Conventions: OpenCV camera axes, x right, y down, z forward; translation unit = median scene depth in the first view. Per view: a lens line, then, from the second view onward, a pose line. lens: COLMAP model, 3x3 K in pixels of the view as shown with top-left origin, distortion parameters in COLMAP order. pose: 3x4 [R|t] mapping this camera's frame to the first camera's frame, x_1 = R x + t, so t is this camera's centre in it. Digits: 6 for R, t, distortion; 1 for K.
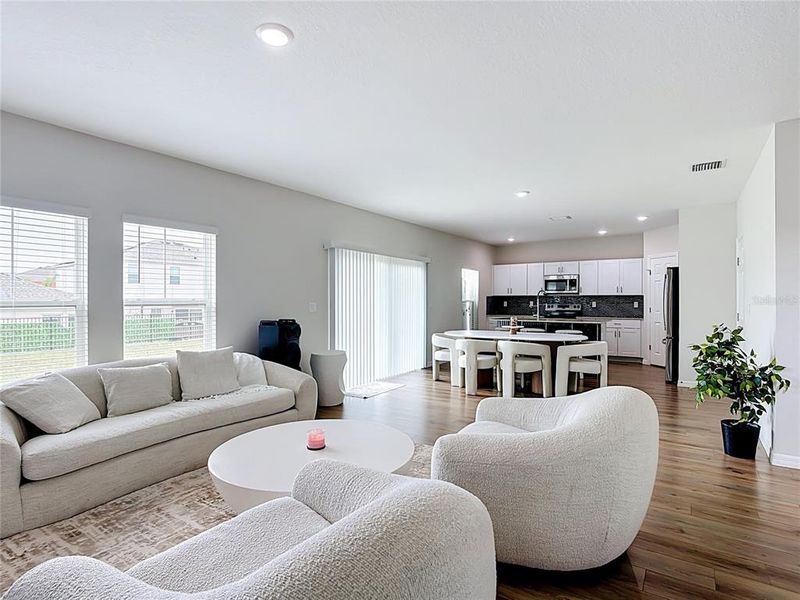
lens RADIAL K [[432.6, 0, 392.3], [0, 432.6, 297.0], [0, 0, 1]] dist [-0.003802, -0.013904]
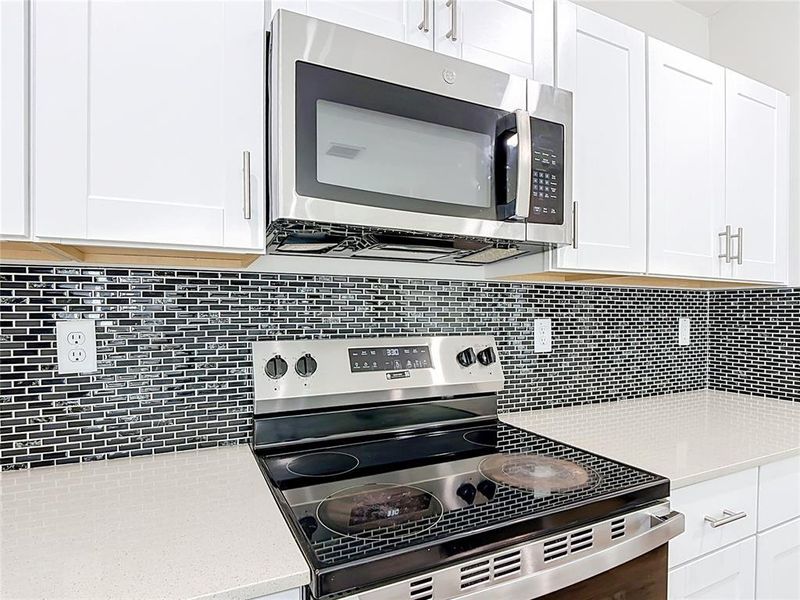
lens RADIAL K [[432.6, 0, 395.8], [0, 432.6, 315.8], [0, 0, 1]] dist [-0.003802, -0.013904]
pose [[0.498828, -0.009216, 0.866652, 0.396189], [-0.016488, 0.999662, 0.020121, 0.009784], [-0.866544, -0.024327, 0.498507, 1.282822]]
